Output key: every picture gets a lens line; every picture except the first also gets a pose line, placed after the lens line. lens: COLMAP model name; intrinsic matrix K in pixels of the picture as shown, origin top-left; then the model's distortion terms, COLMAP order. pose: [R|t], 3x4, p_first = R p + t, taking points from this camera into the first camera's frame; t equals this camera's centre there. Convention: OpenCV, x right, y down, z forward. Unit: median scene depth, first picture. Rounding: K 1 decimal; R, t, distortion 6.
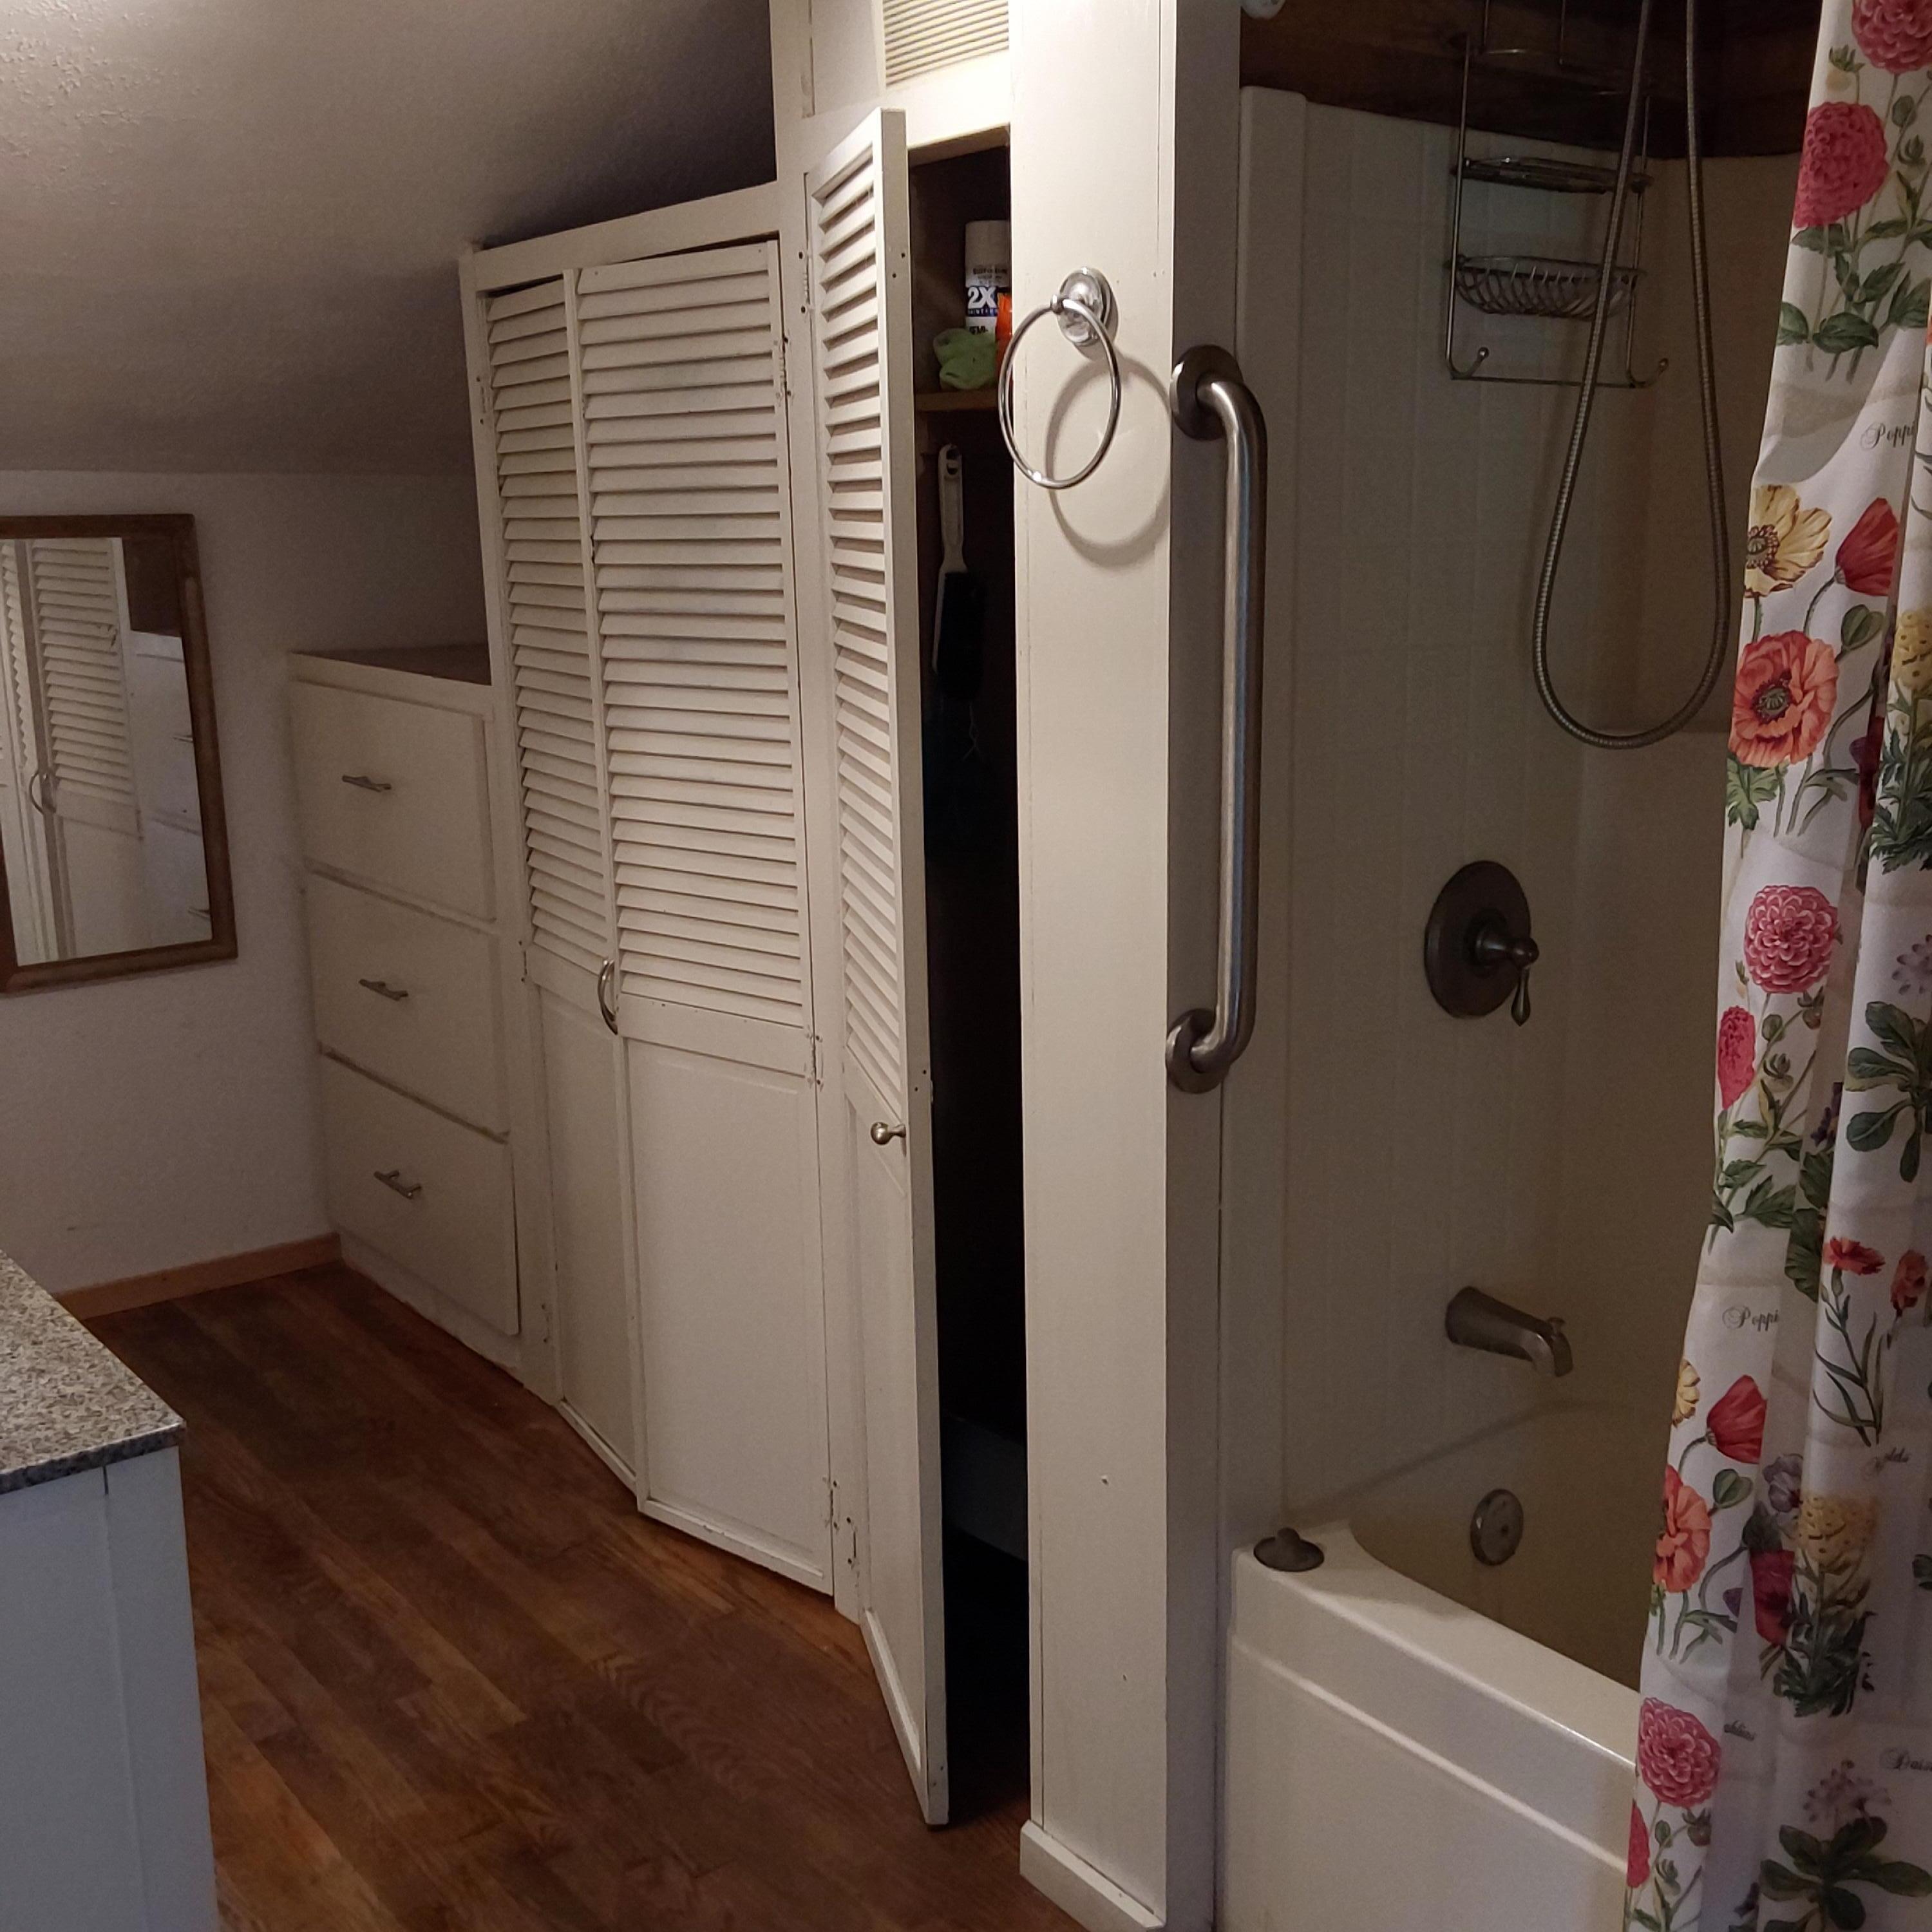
lens RADIAL K [[2064.2, 0, 987.1], [0, 2064.2, 986.1], [0, 0, 1]] dist [0.126788, -0.208569]
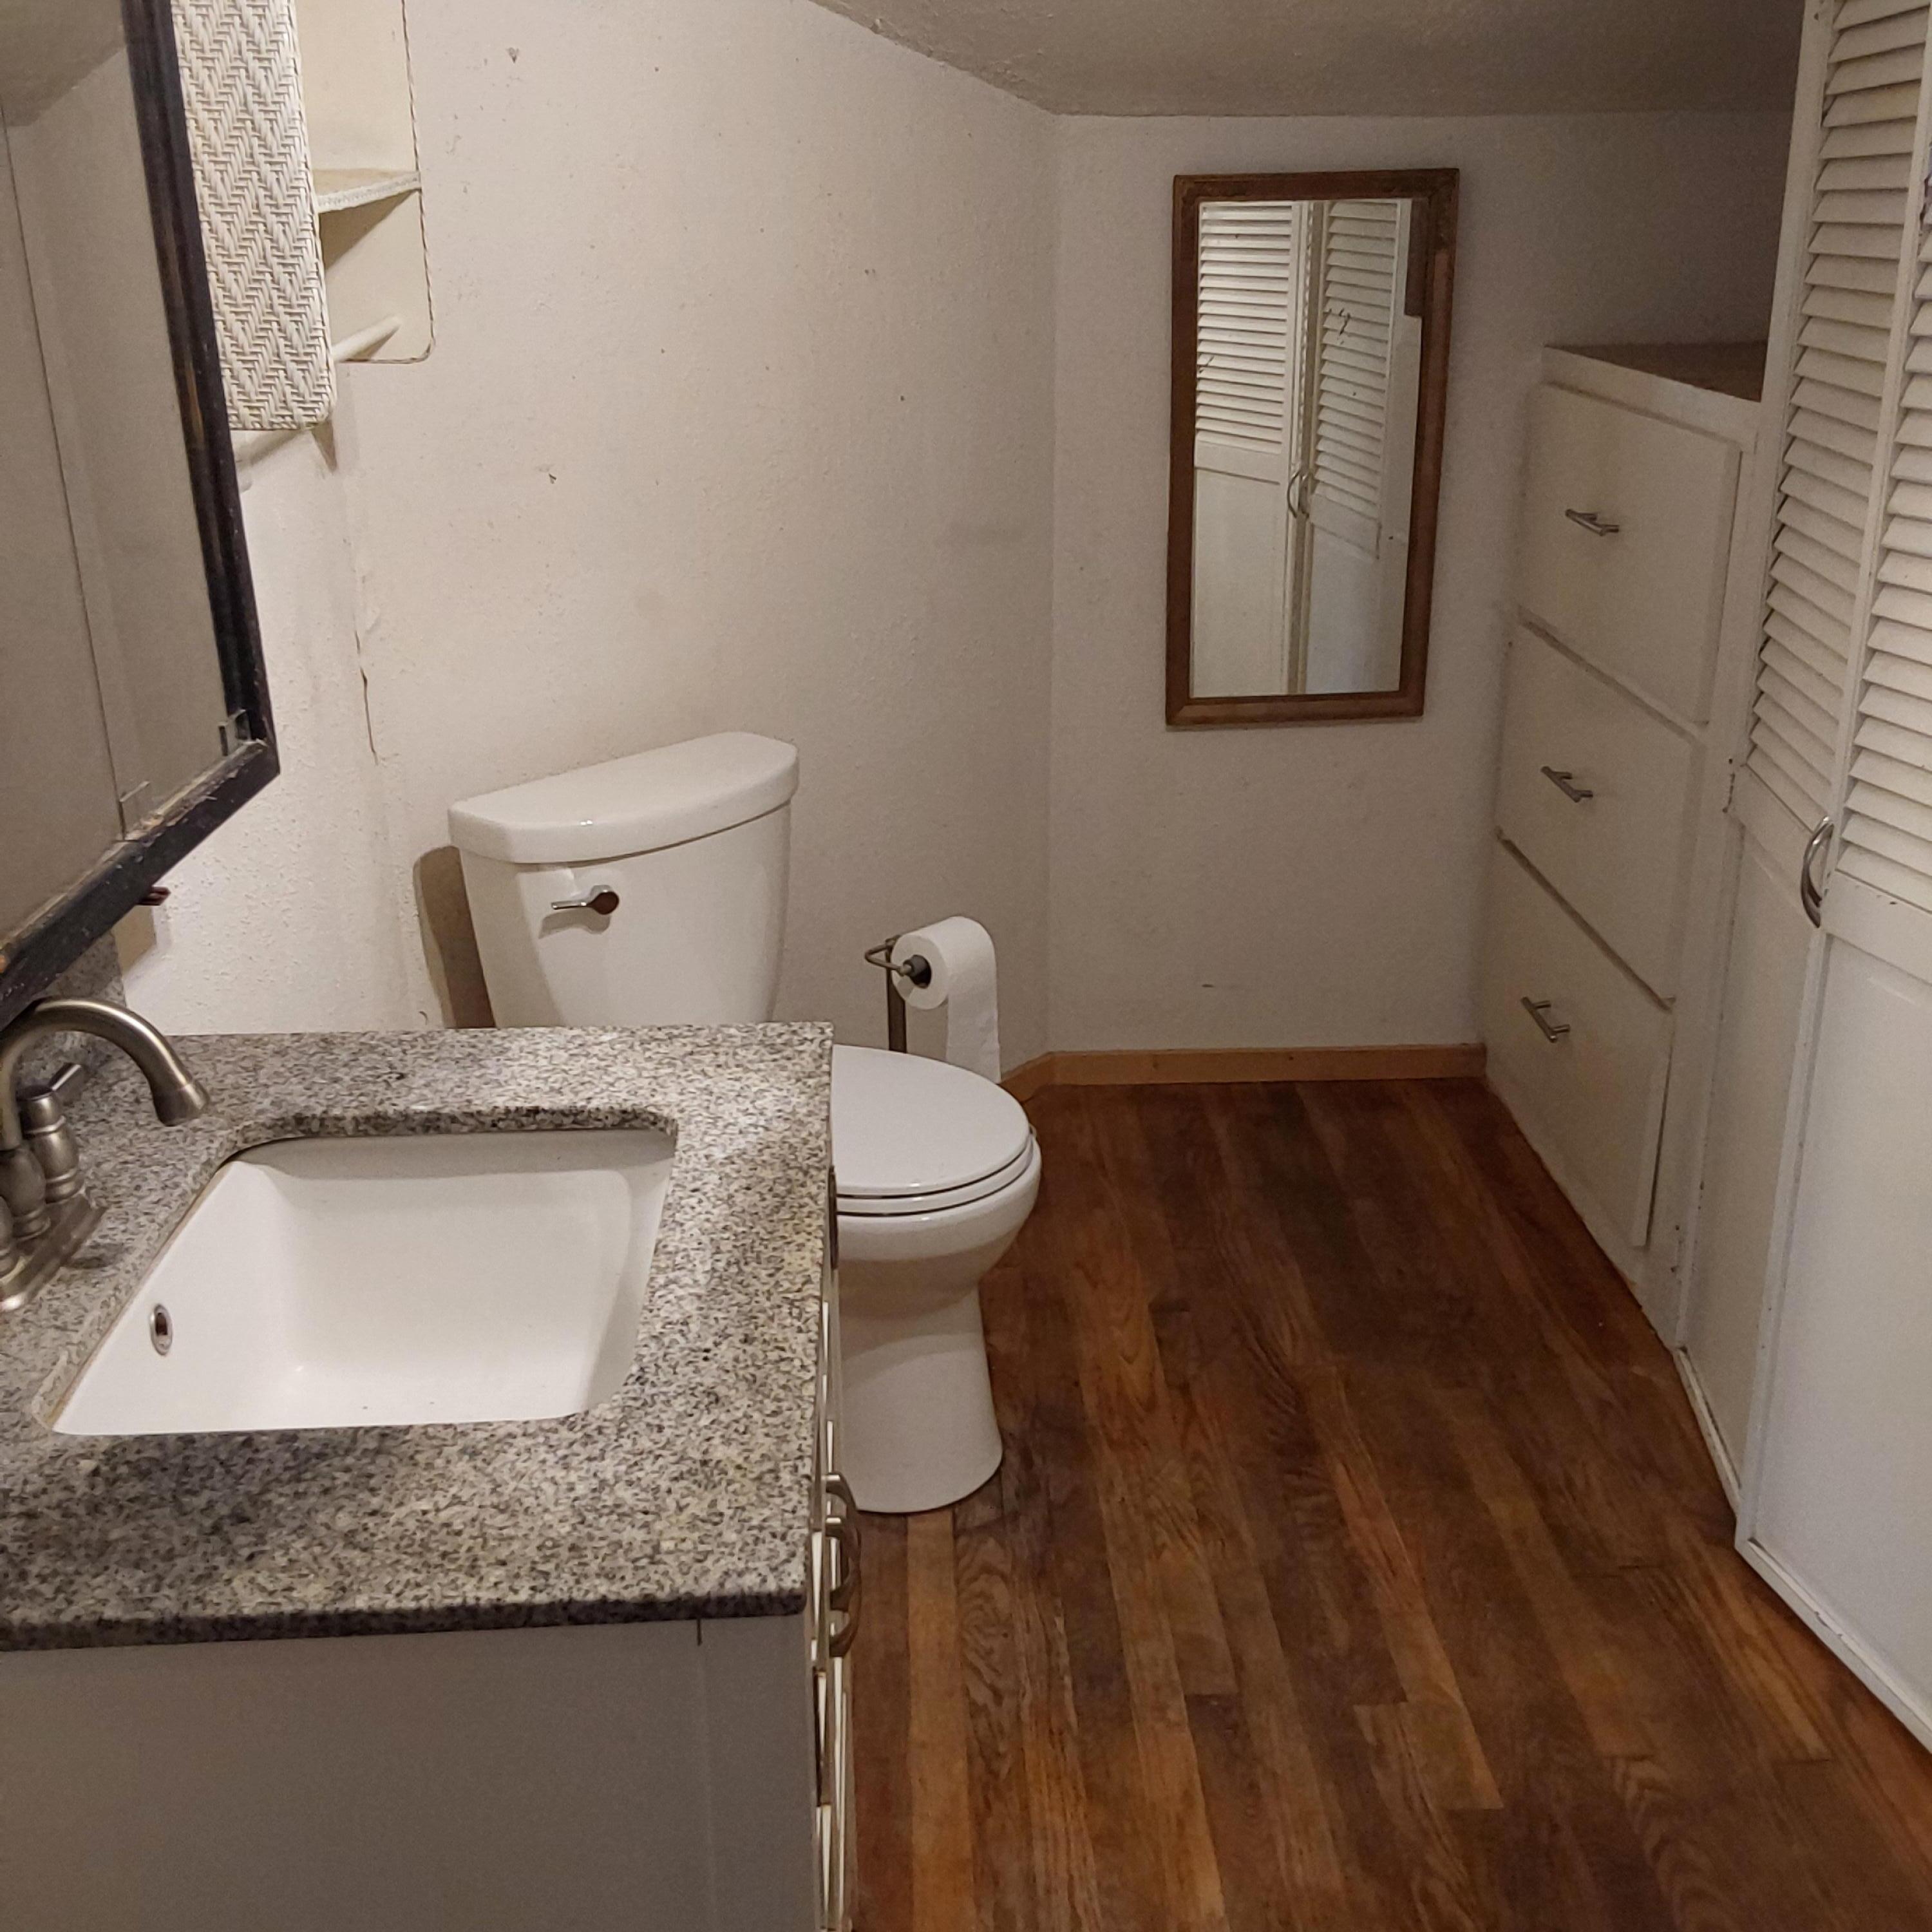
lens RADIAL K [[2064.2, 0, 987.1], [0, 2064.2, 986.1], [0, 0, 1]] dist [0.126788, -0.208569]
pose [[0.805892, 0.208491, -0.554138, -0.008535], [-0.128597, 0.975242, 0.179907, -0.045139], [0.577928, -0.073726, 0.812751, 0.246091]]
